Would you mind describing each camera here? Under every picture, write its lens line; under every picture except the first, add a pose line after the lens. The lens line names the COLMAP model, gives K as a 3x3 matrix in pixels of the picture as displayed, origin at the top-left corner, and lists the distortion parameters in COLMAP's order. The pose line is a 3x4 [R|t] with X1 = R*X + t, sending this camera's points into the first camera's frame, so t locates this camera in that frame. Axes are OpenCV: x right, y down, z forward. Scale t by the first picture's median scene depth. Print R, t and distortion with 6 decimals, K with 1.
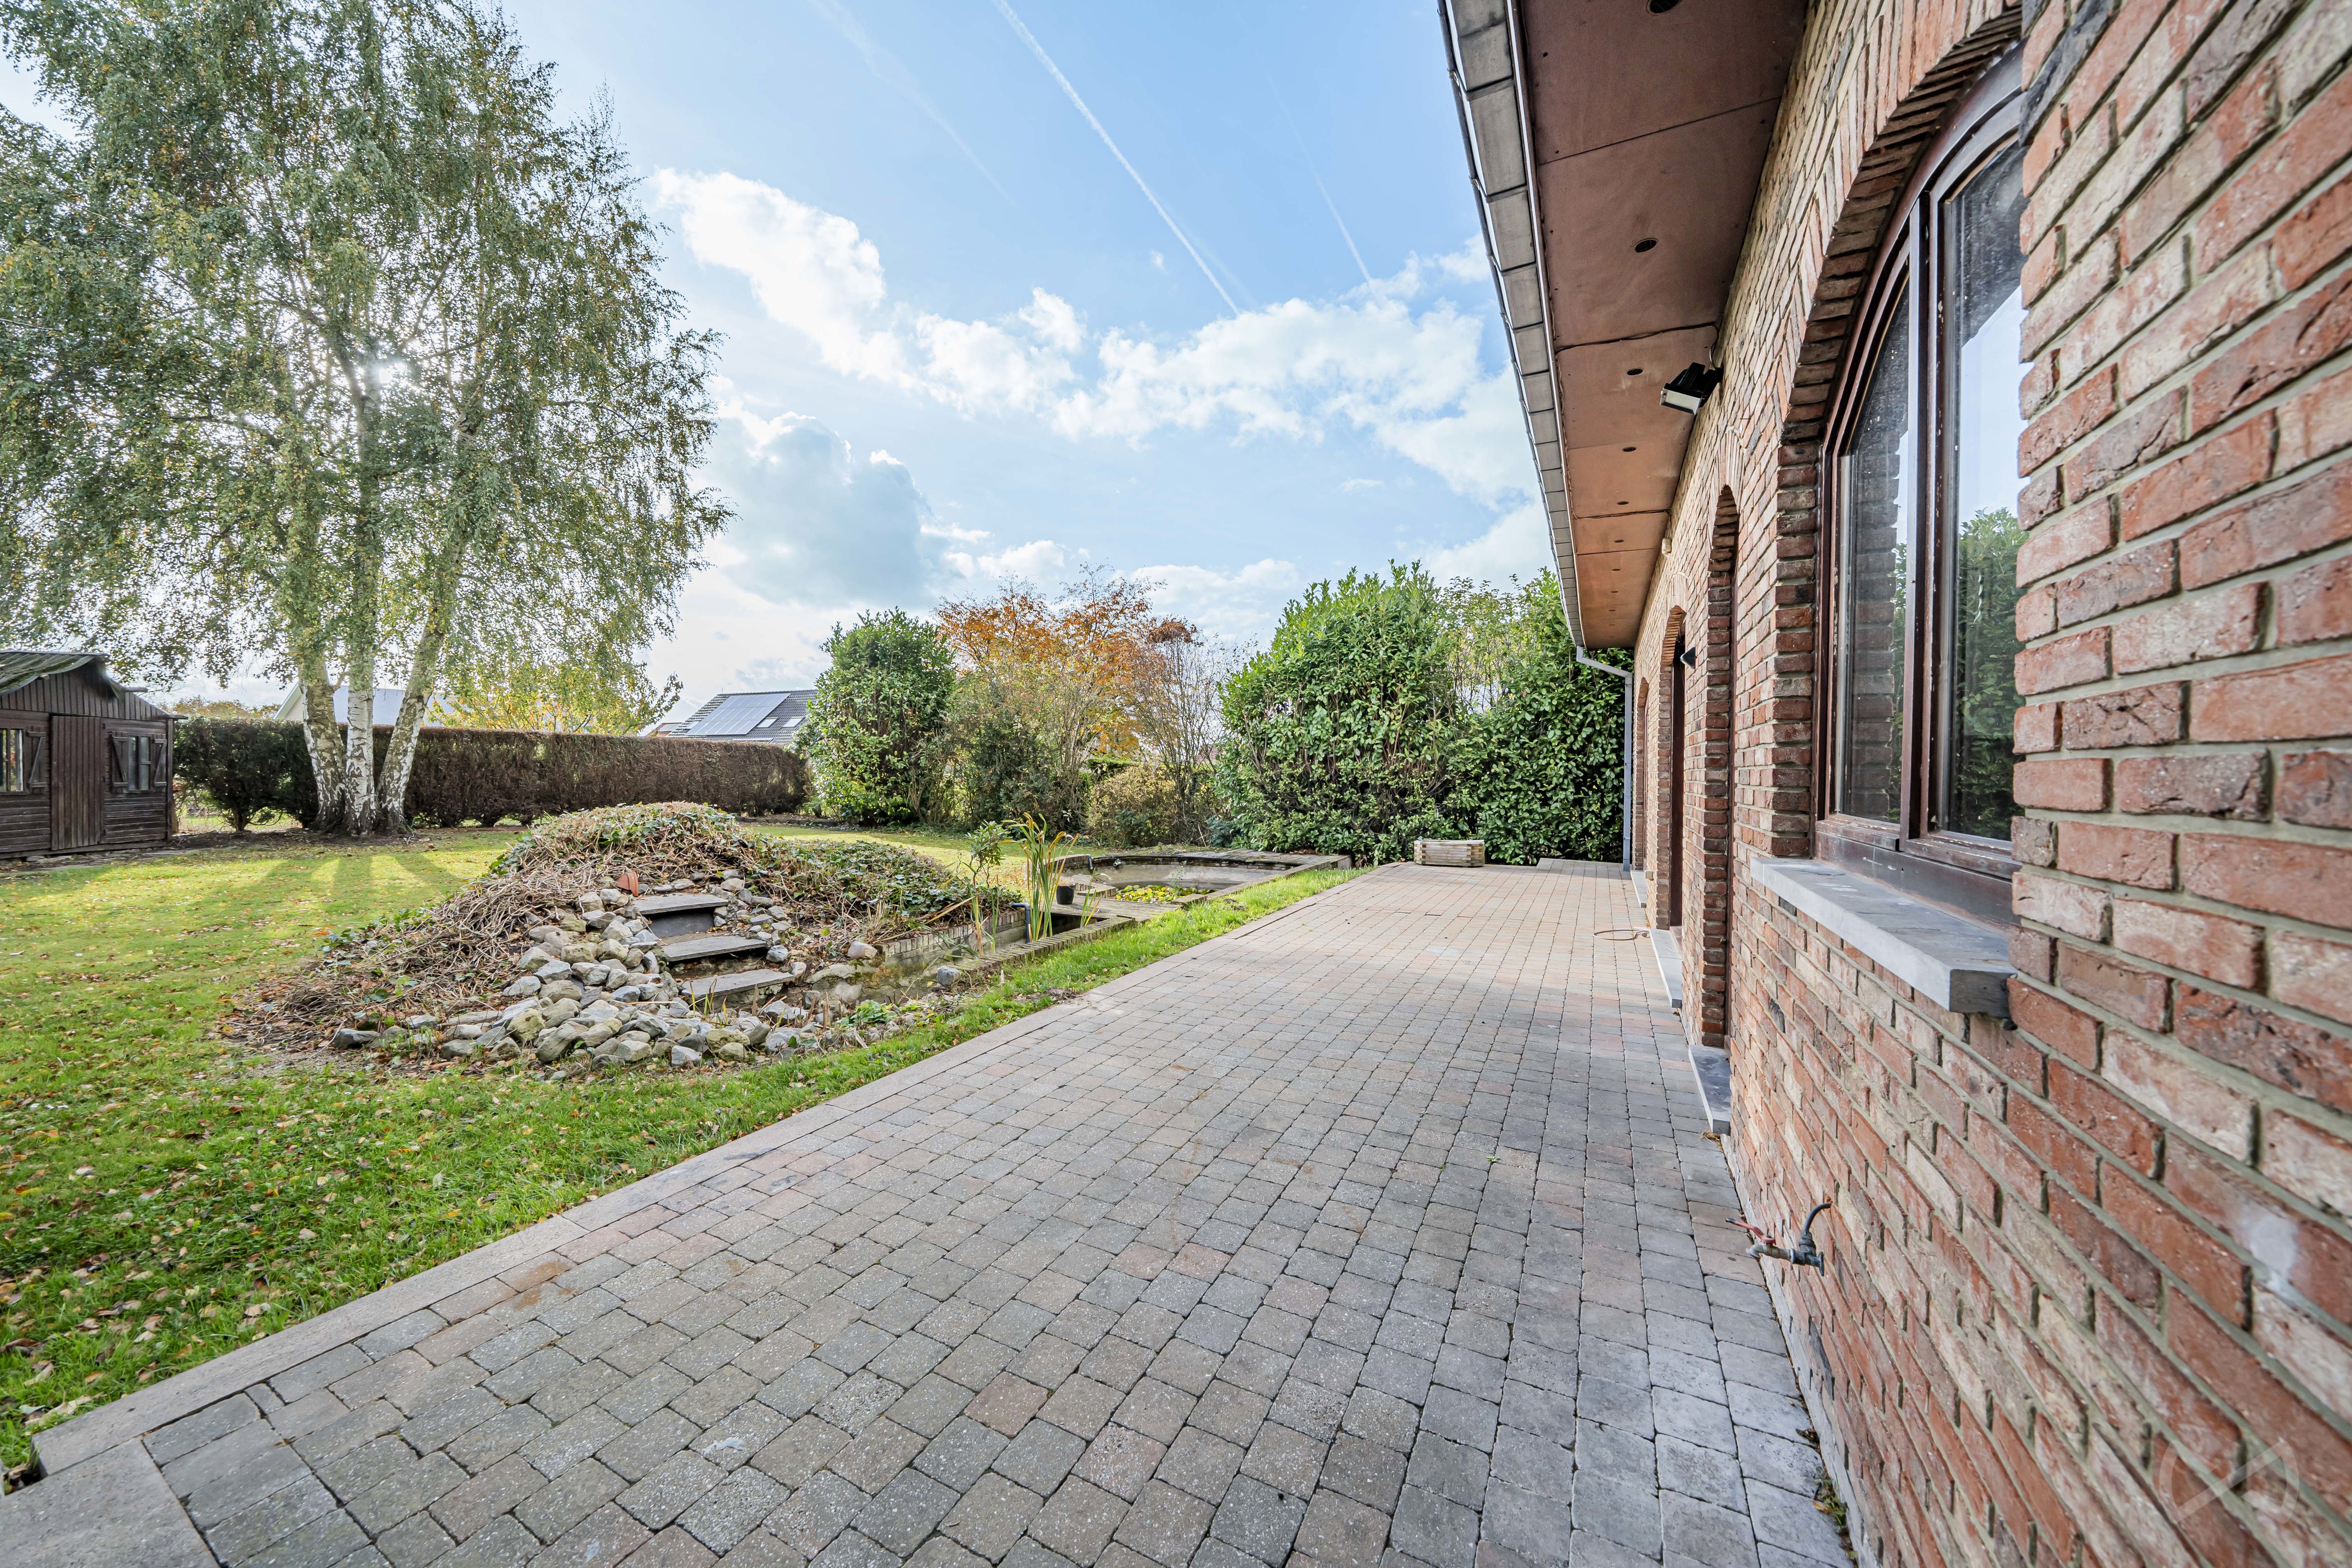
lens RADIAL K [[805.1, 0, 1182.9], [0, 805.1, 778.1], [0, 0, 1]] dist [-0.001337, -0.000489]
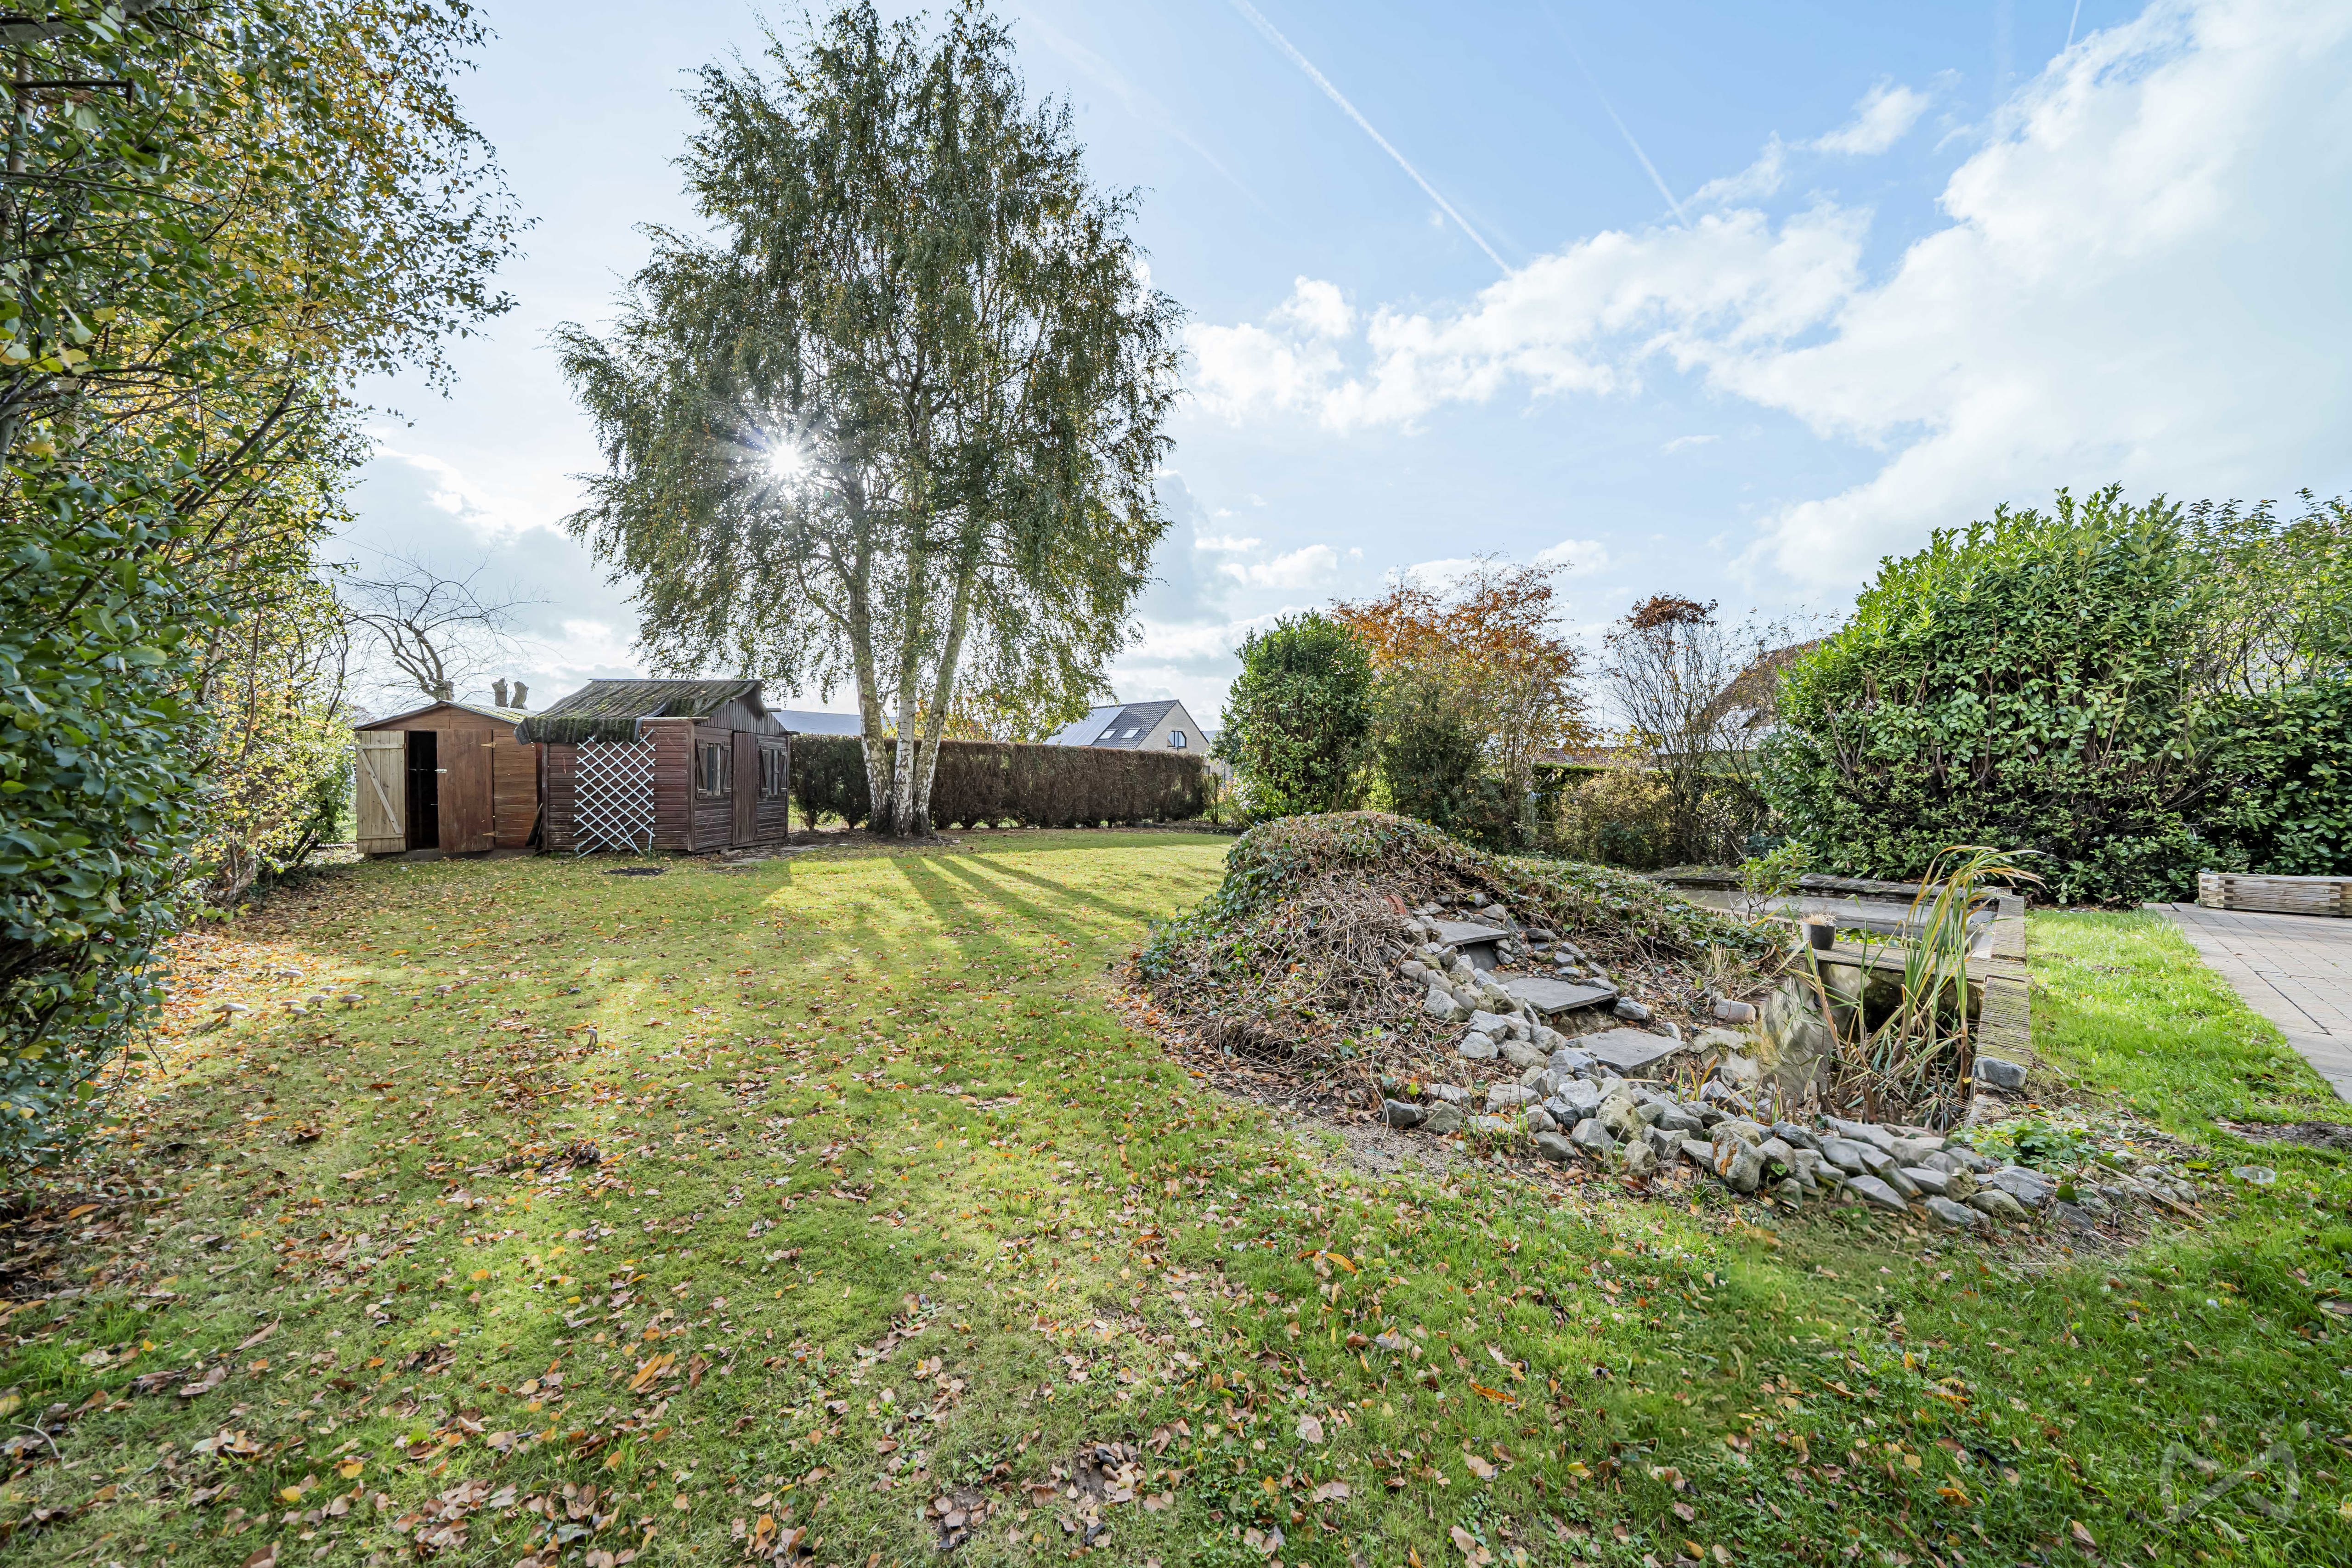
lens RADIAL K [[804.9, 0, 1167.4], [0, 804.9, 798.1], [0, 0, 1]] dist [-0.001337, -0.000489]
pose [[0.946611, 0.004502, -0.322346, -0.289738], [0.000882, 0.999863, 0.016556, -0.001041], [0.322376, -0.015956, 0.946477, 0.041344]]
